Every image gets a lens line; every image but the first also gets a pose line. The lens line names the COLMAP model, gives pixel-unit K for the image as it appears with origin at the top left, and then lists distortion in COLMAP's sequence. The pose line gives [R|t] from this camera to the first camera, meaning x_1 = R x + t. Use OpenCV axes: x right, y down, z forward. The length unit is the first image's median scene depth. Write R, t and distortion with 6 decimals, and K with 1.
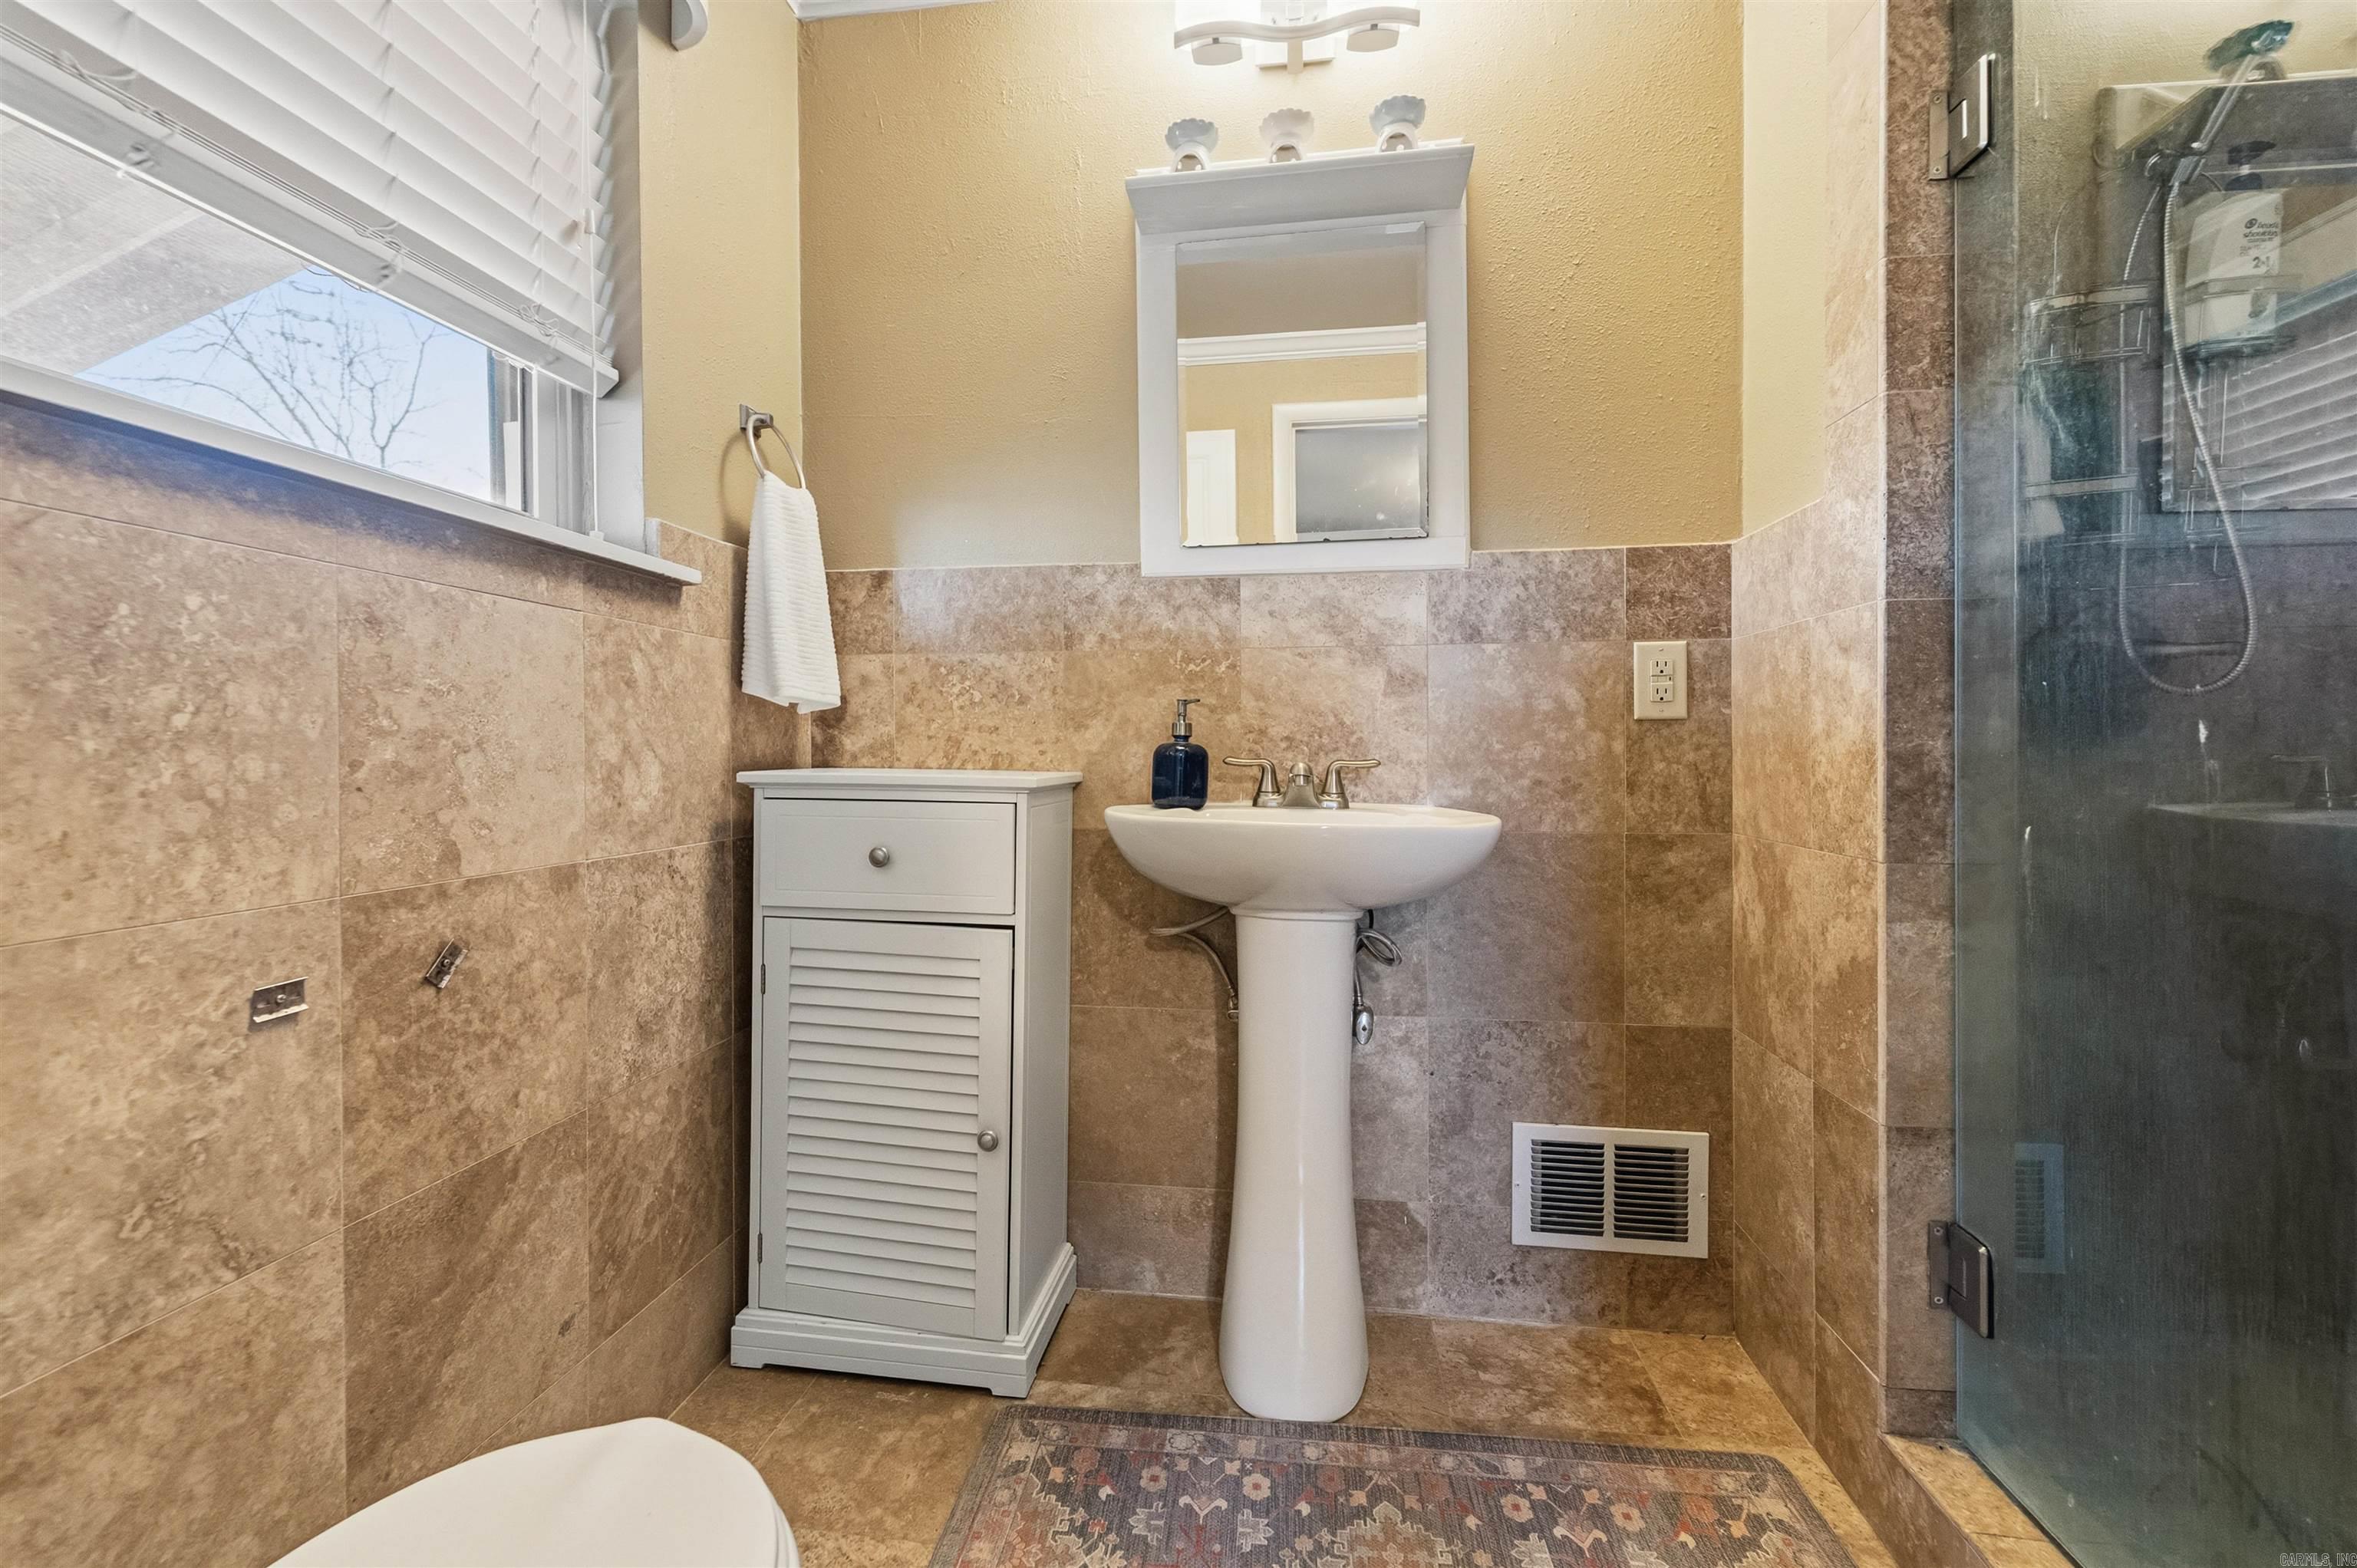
lens RADIAL K [[965.6, 0, 1179.7], [0, 965.6, 780.4], [0, 0, 1]] dist [0.004059, 0.000272]
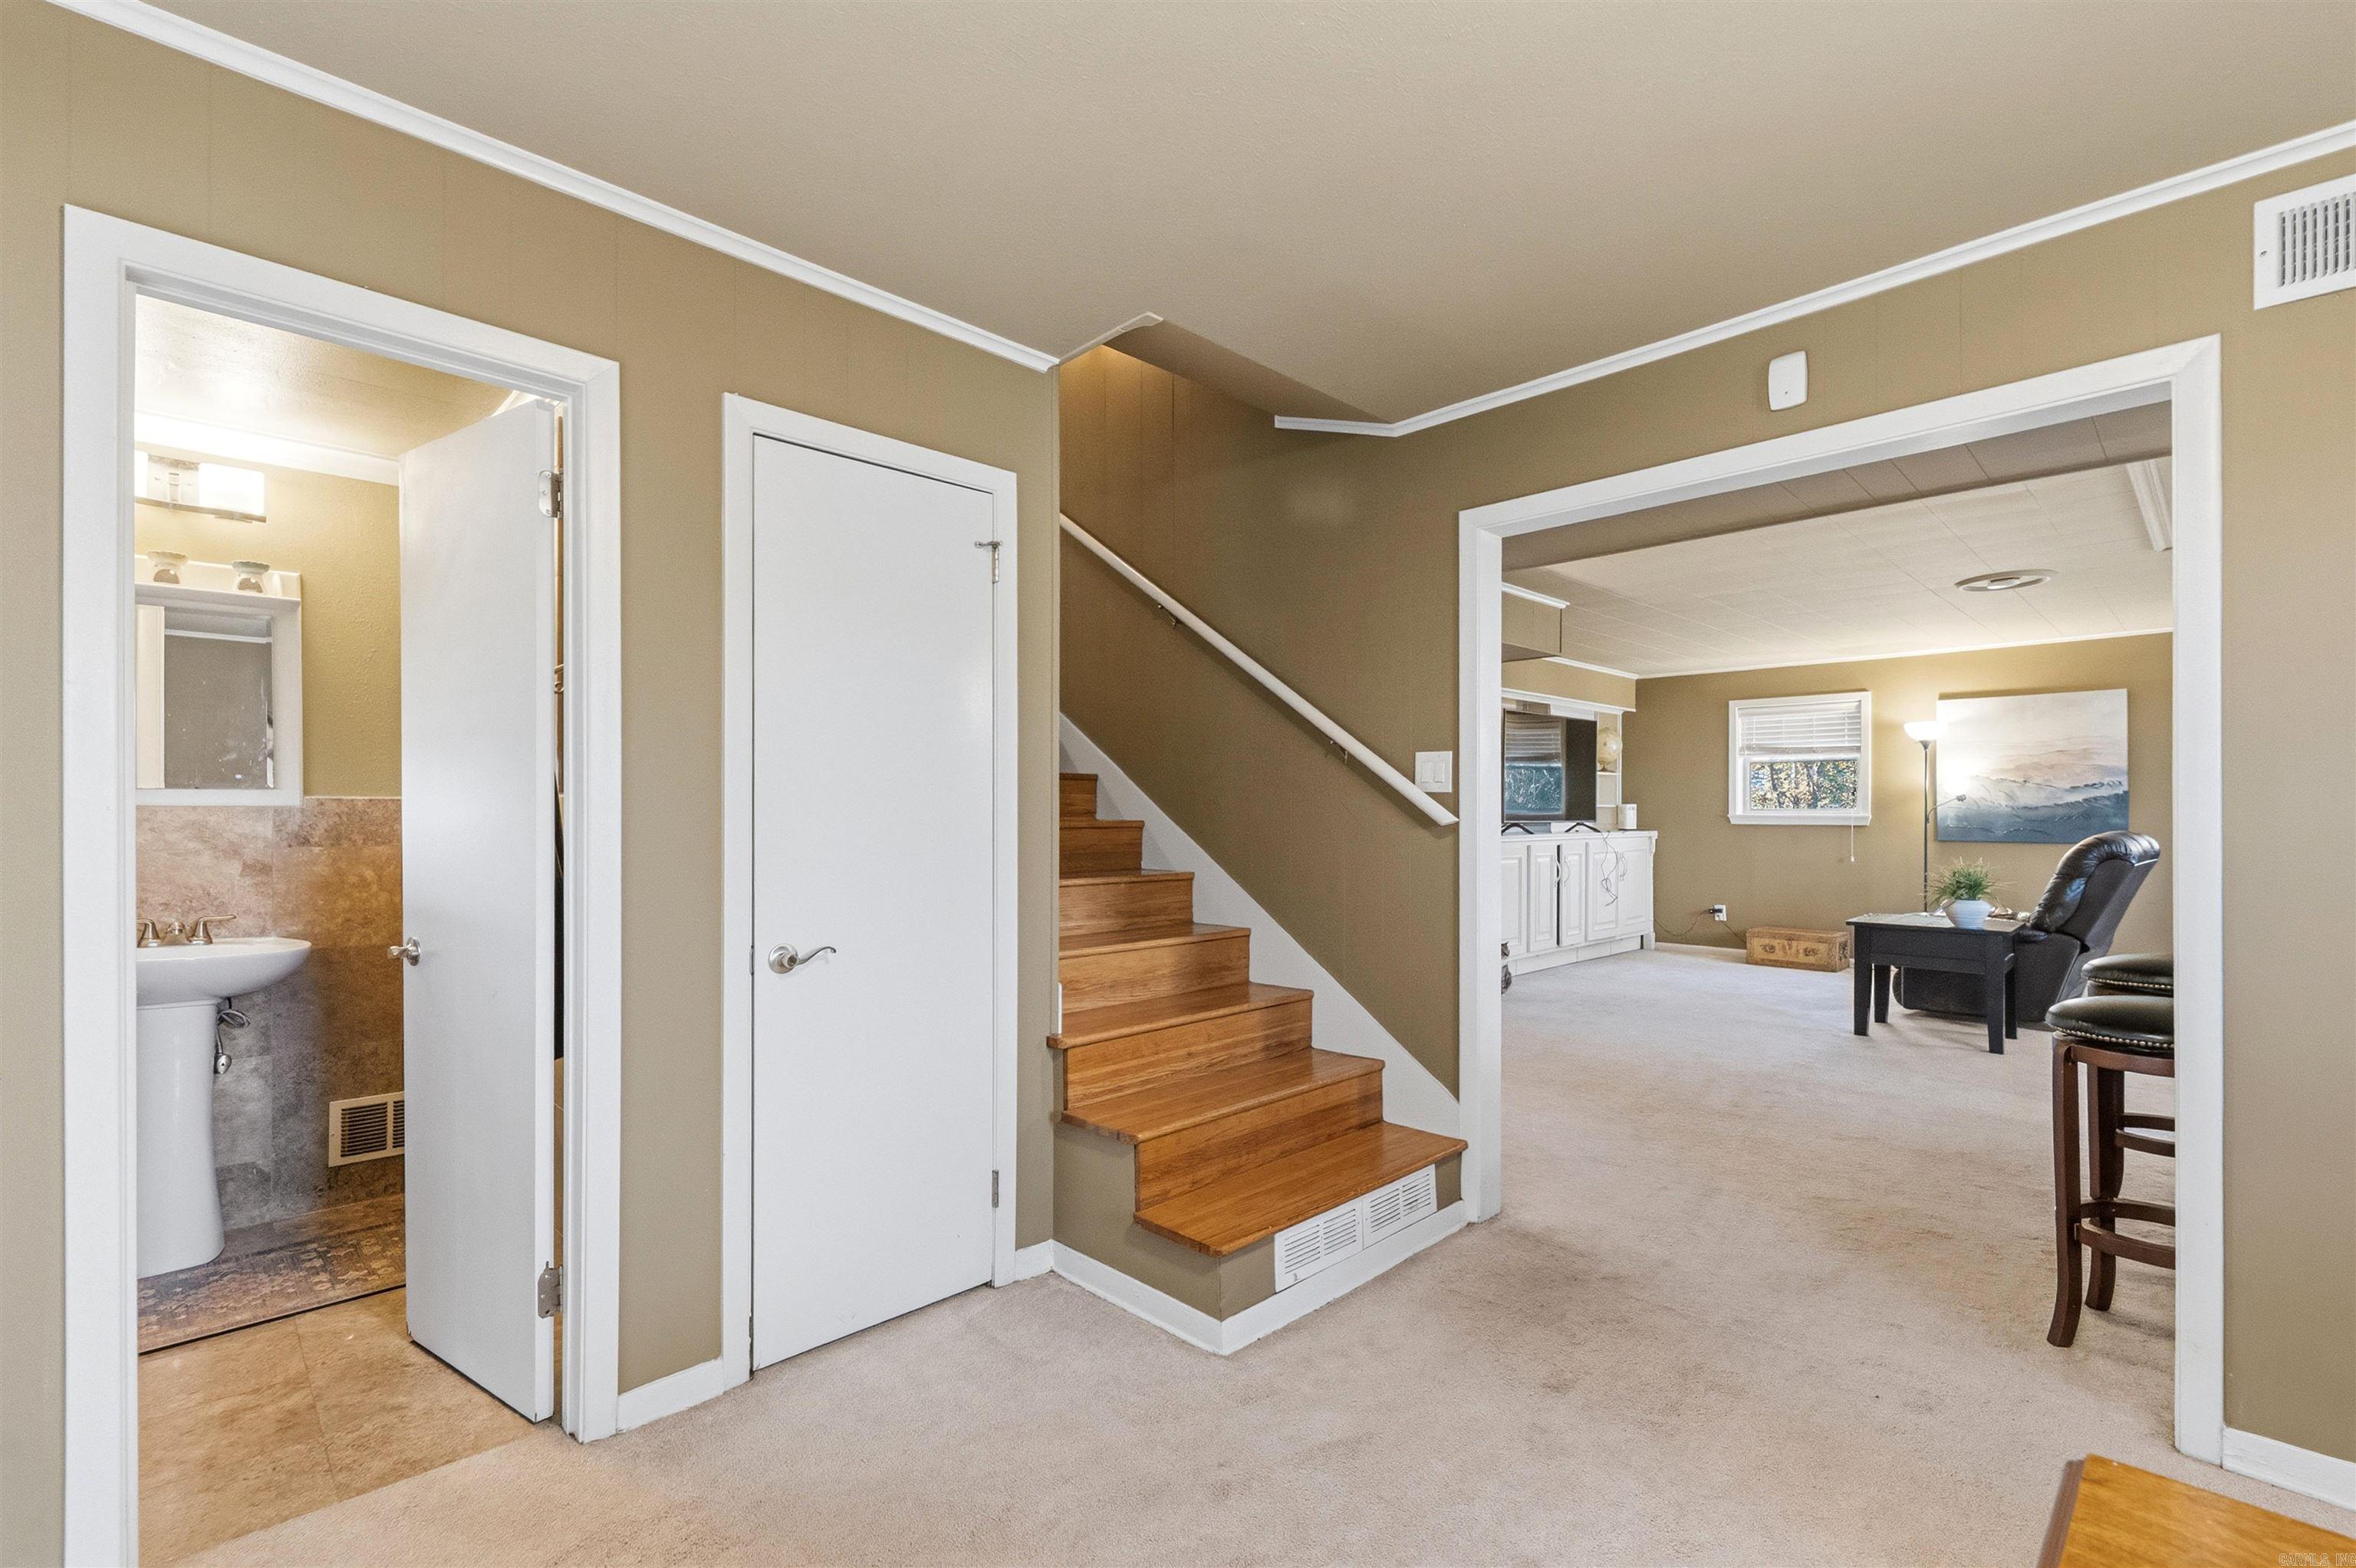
lens RADIAL K [[1069.8, 0, 1215.1], [0, 1069.8, 811.2], [0, 0, 1]] dist [0.000479, 0.000048]
pose [[0.608292, 0.006296, 0.793688, -0.261775], [-0.000808, 0.999973, -0.007312, -0.197233], [-0.793713, 0.003806, 0.608281, -1.625652]]
